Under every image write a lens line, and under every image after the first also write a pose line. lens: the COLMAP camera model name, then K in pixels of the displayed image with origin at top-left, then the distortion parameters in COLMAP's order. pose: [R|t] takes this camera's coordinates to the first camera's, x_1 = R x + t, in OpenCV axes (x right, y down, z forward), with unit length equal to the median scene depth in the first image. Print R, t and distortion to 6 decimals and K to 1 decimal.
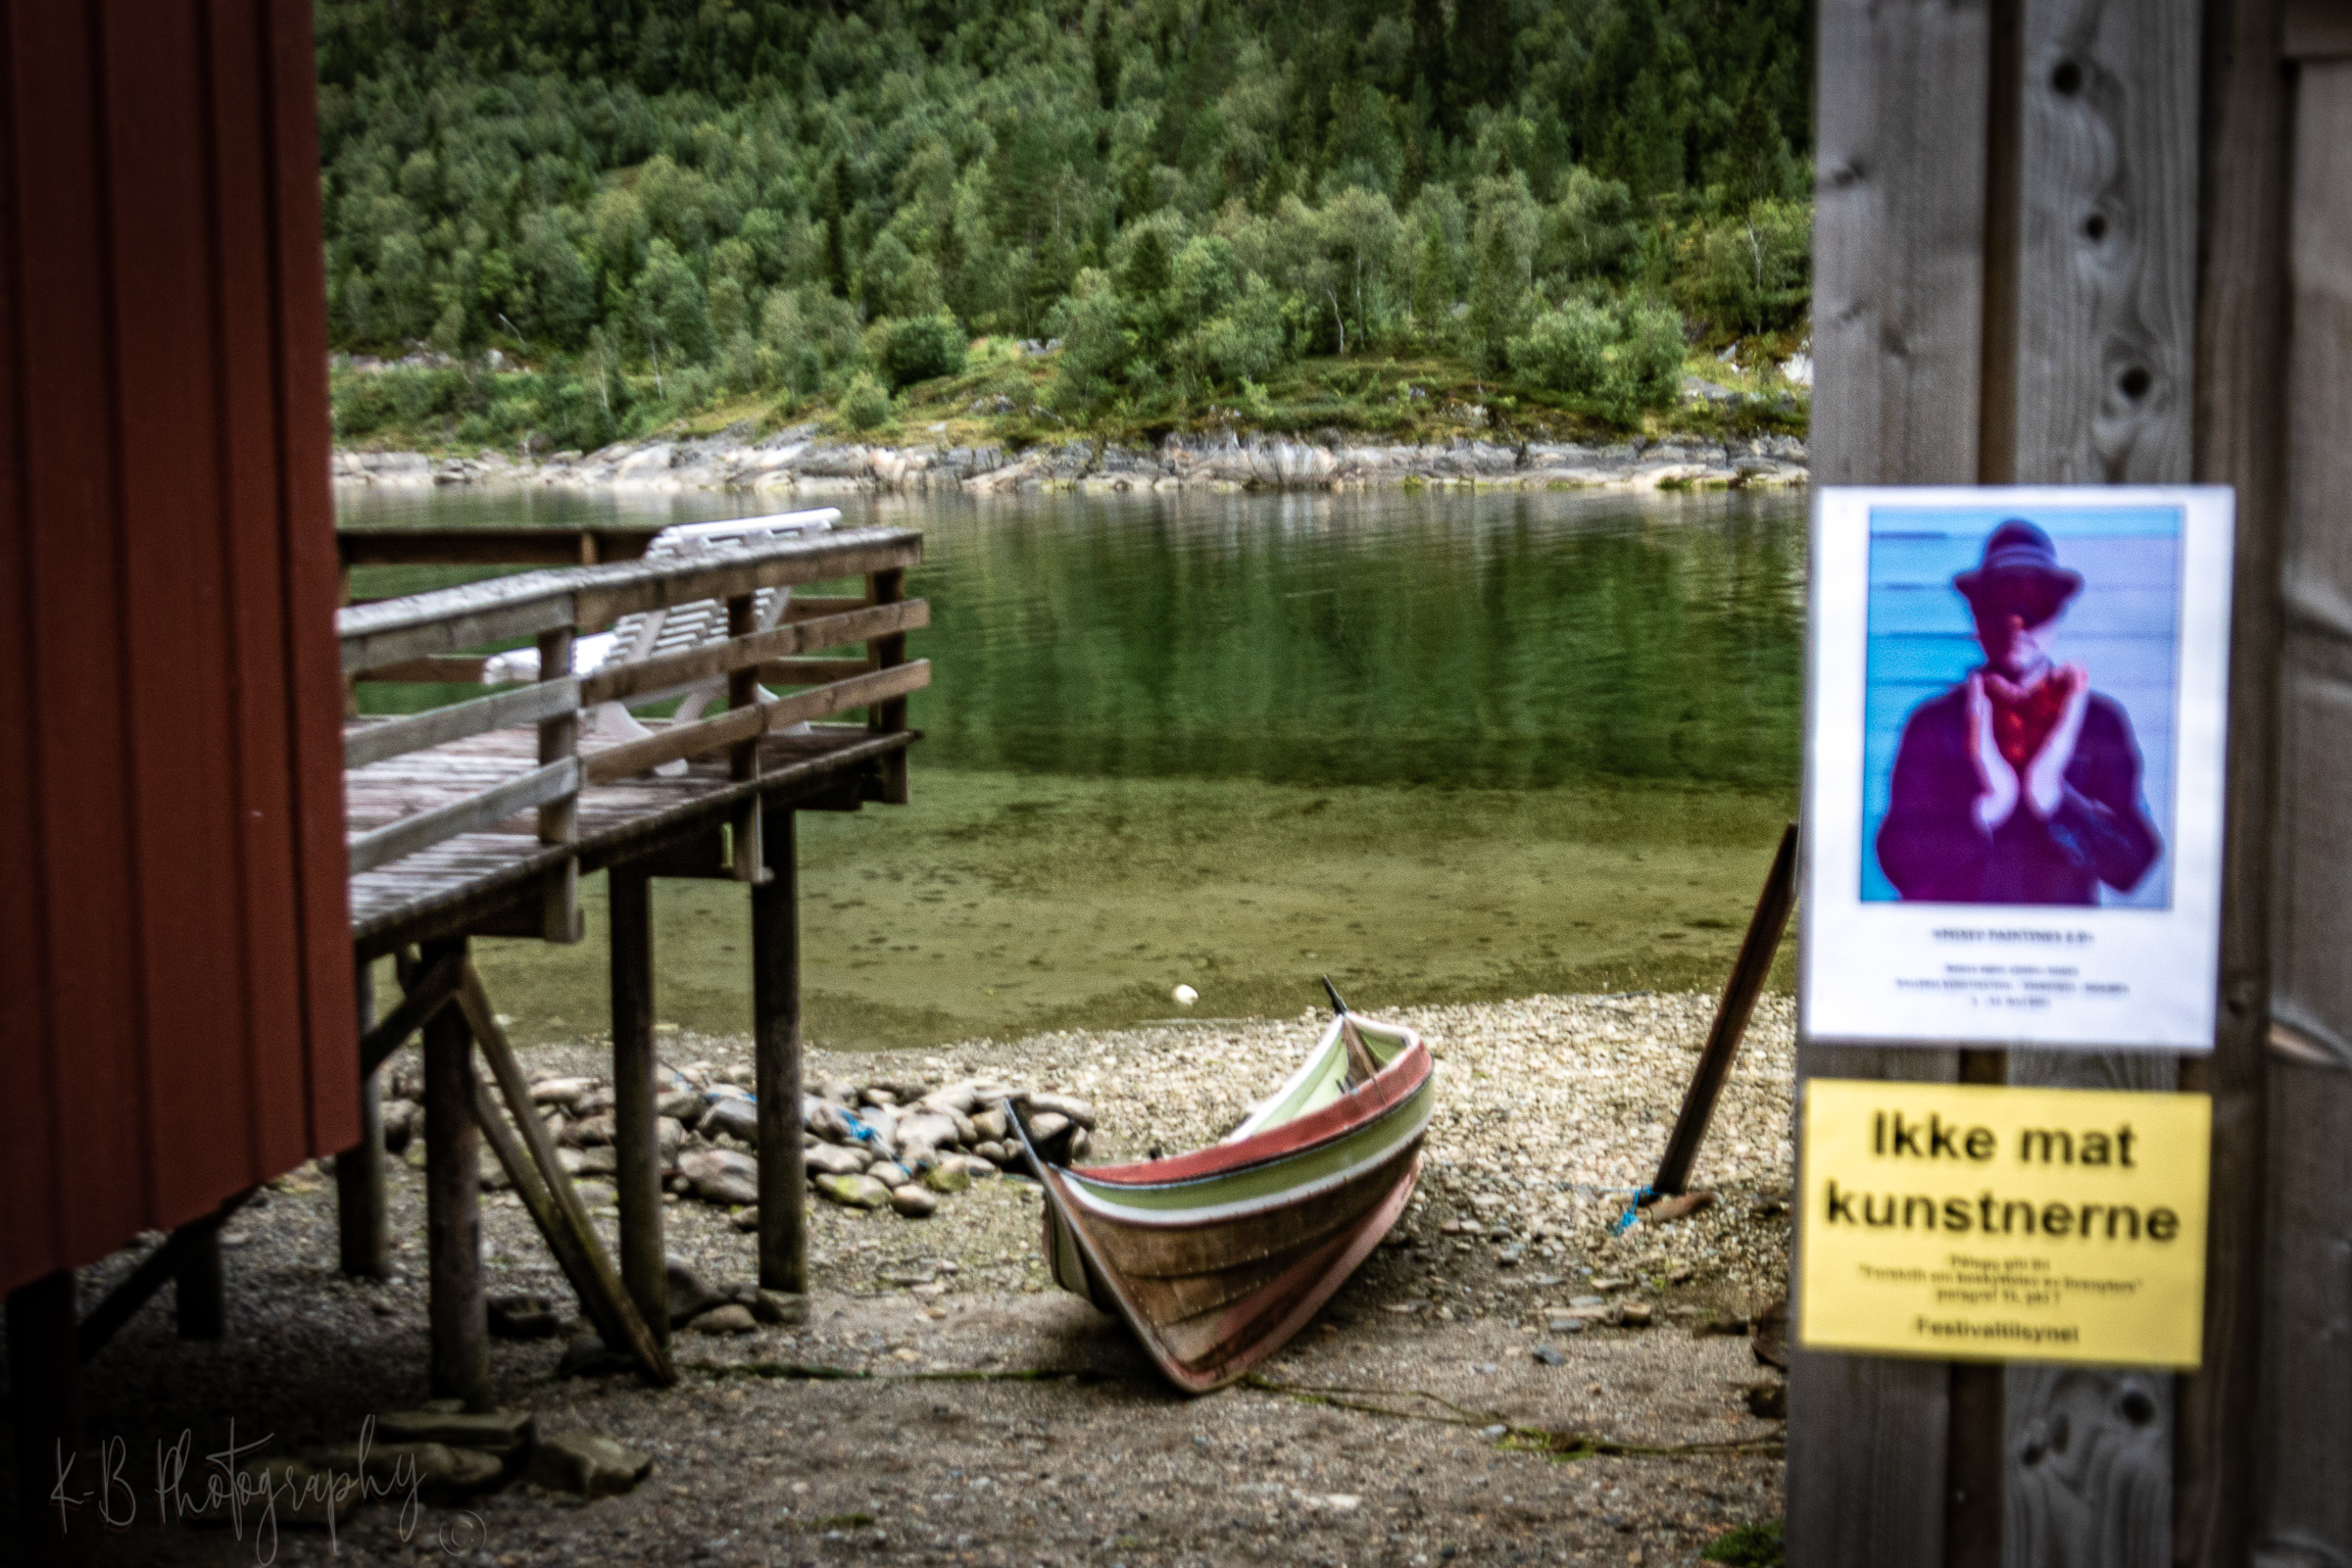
lens RADIAL K [[3134.1, 0, 1176.0], [0, 3134.1, 784.0], [0, 0, 1]] dist [0.025769, 0.018932]
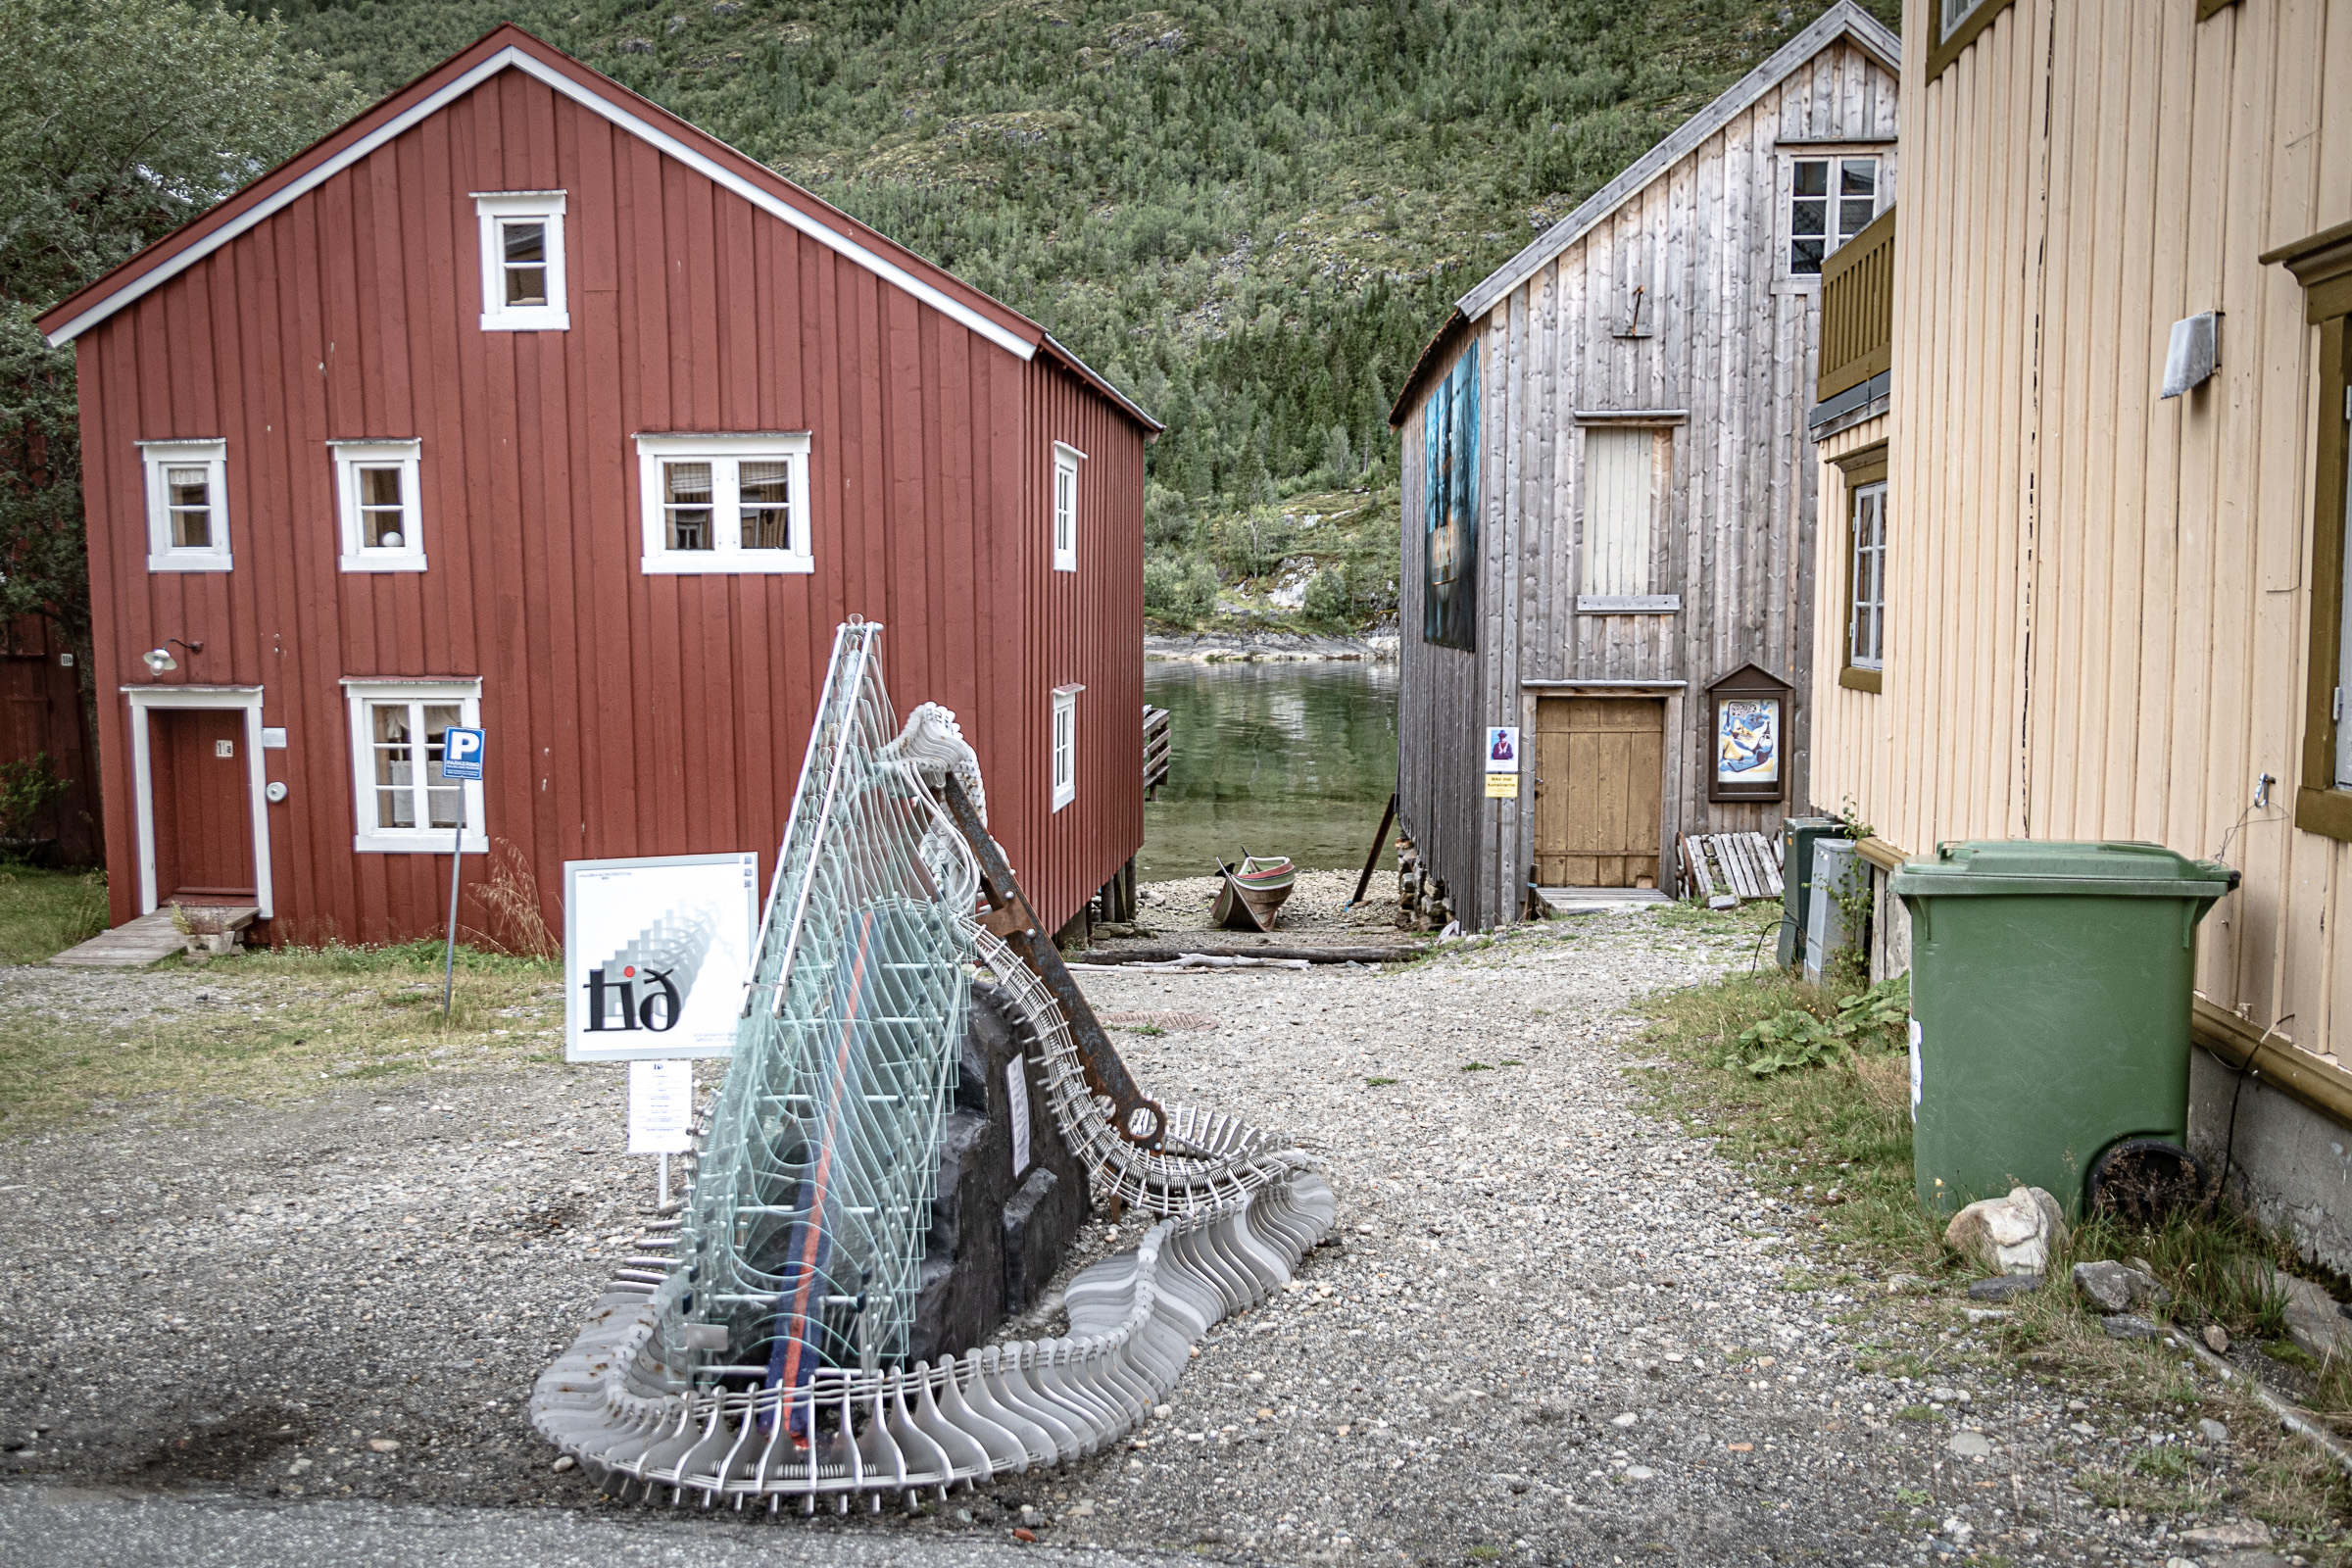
lens RADIAL K [[1885.7, 0, 1182.0], [0, 1885.7, 815.9], [0, 0, 1]] dist [0.007605, 0.000355]
pose [[0.987840, -0.004891, 0.155395, -0.033538], [0.006005, 0.999960, -0.006700, 0.004686], [-0.155356, 0.007552, 0.987830, -0.096579]]
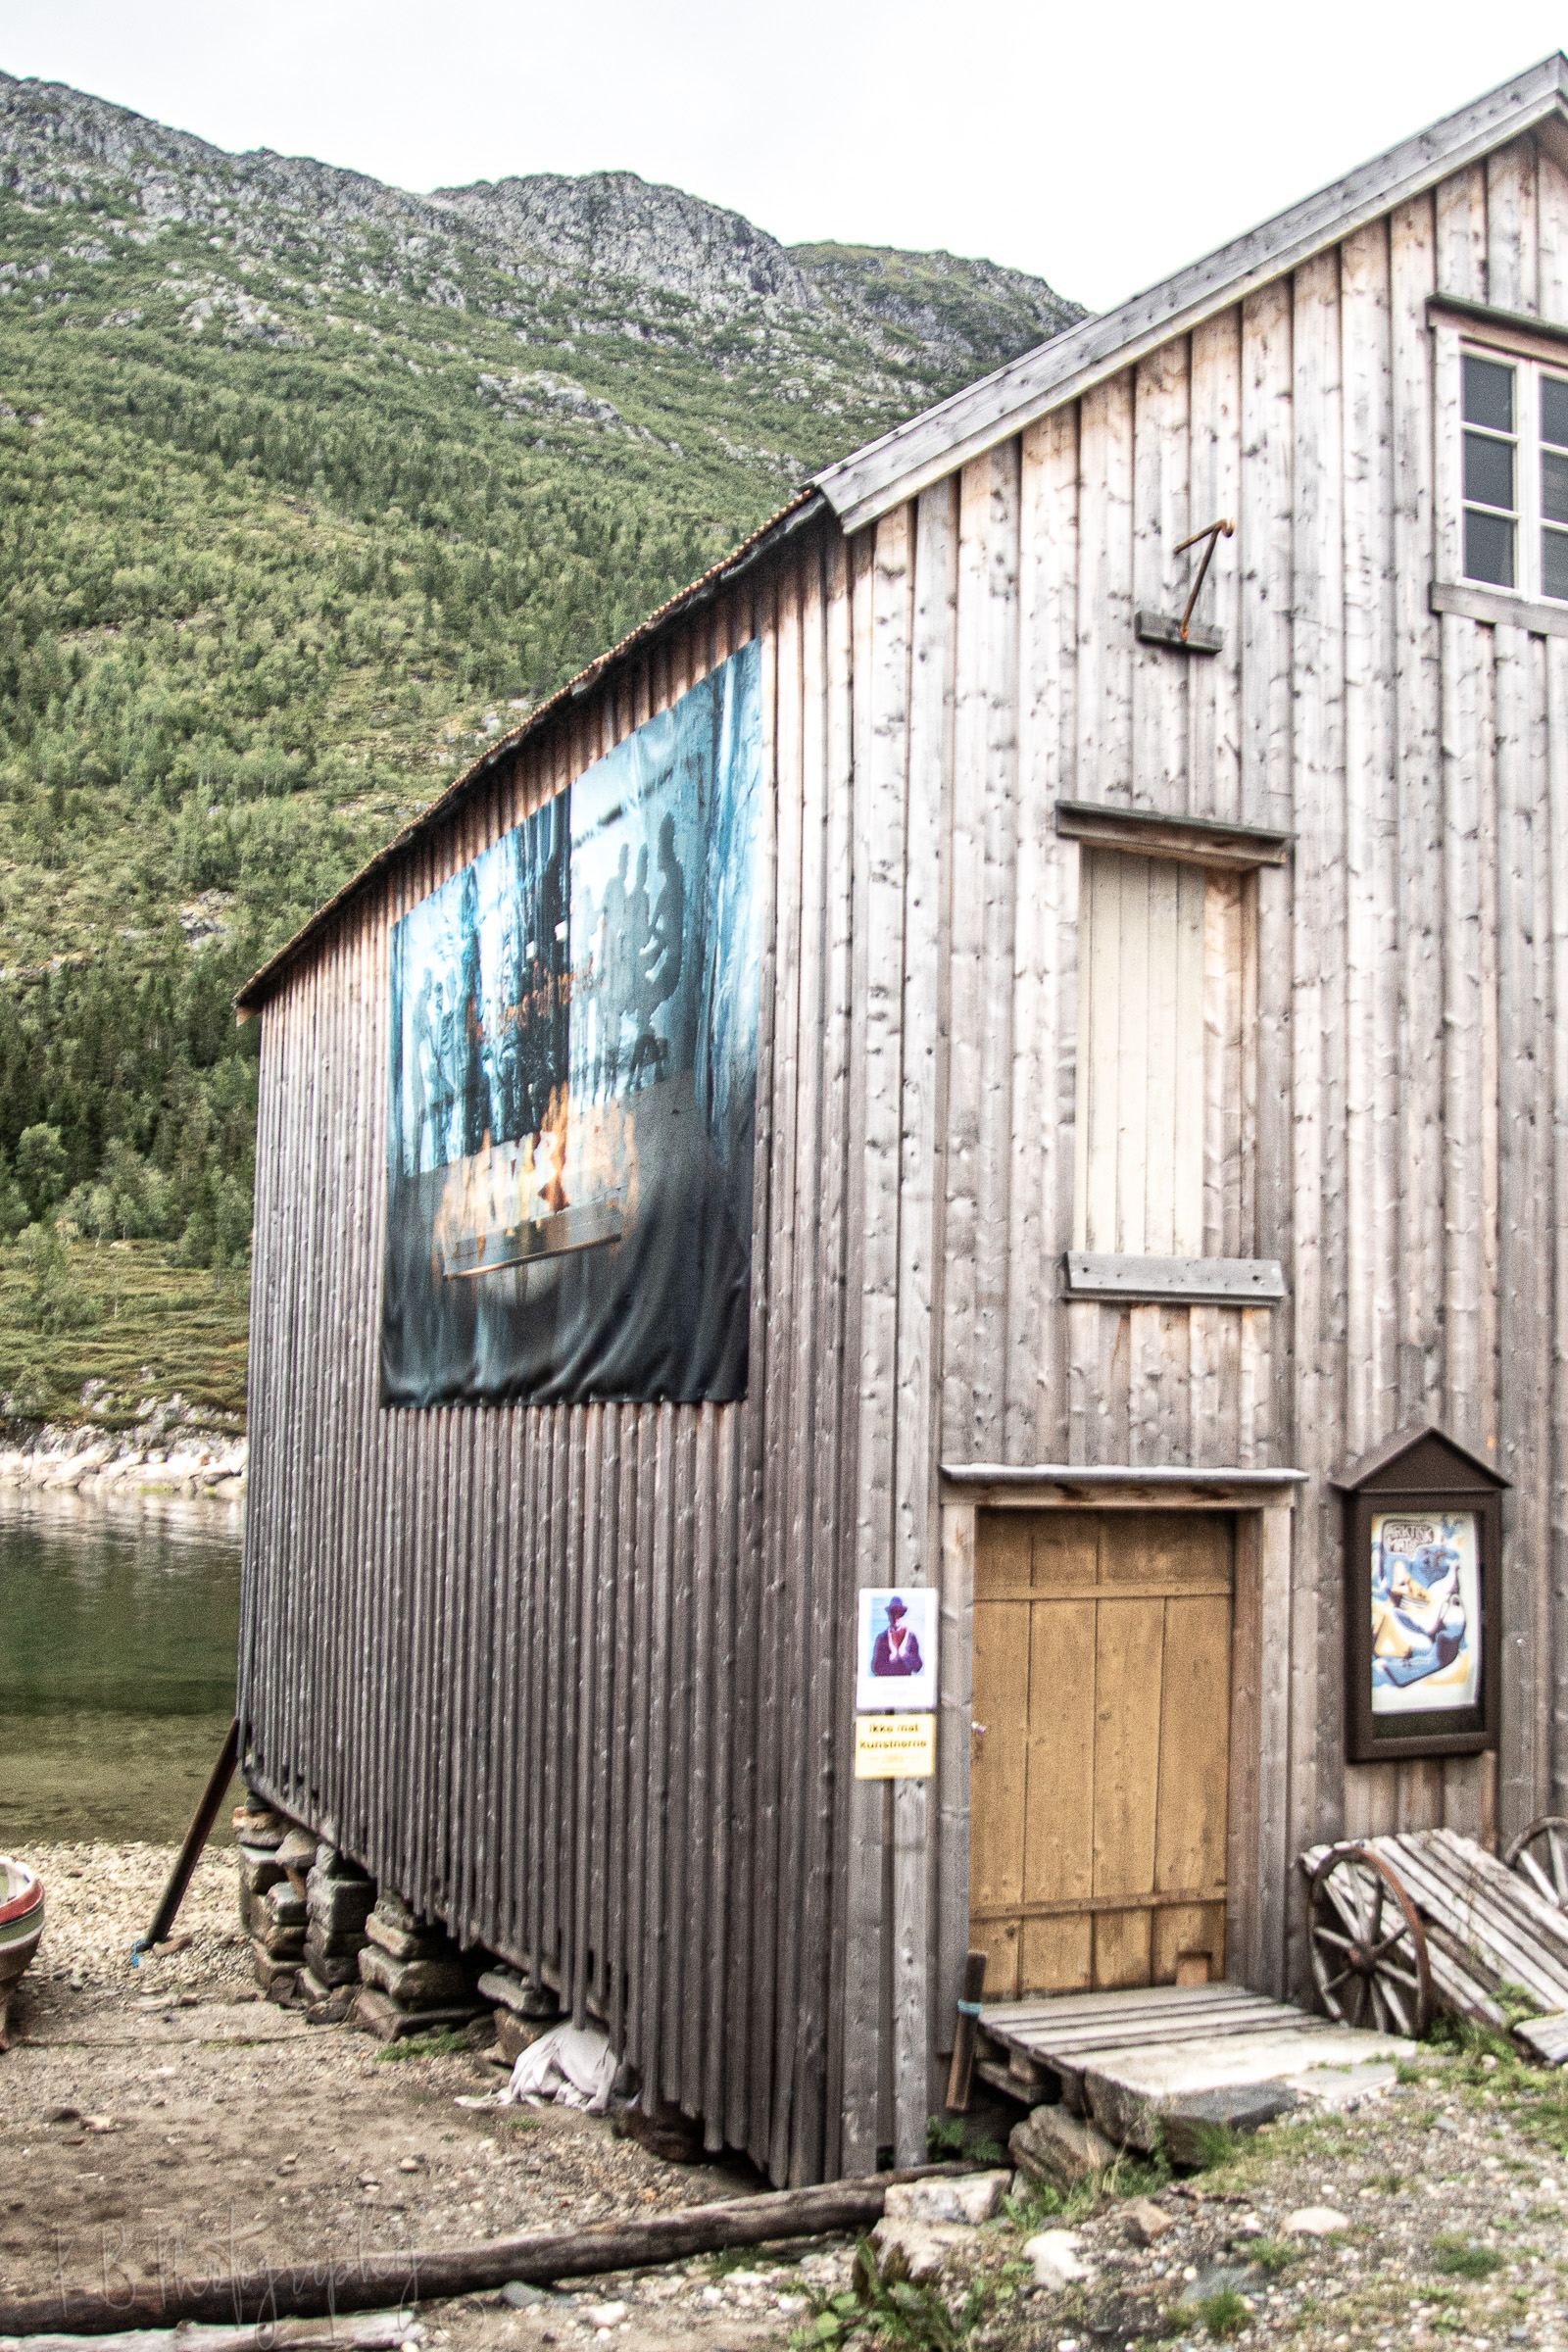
lens RADIAL K [[2444.7, 0, 918.9], [0, 2444.7, 1262.5], [0, 0, 1]] dist [-0.137256, 0.140335]
pose [[0.798039, 0.070340, 0.598486, -0.029817], [0.042628, 0.984086, -0.172502, 0.000884], [-0.601096, 0.163176, 0.782341, -0.030518]]
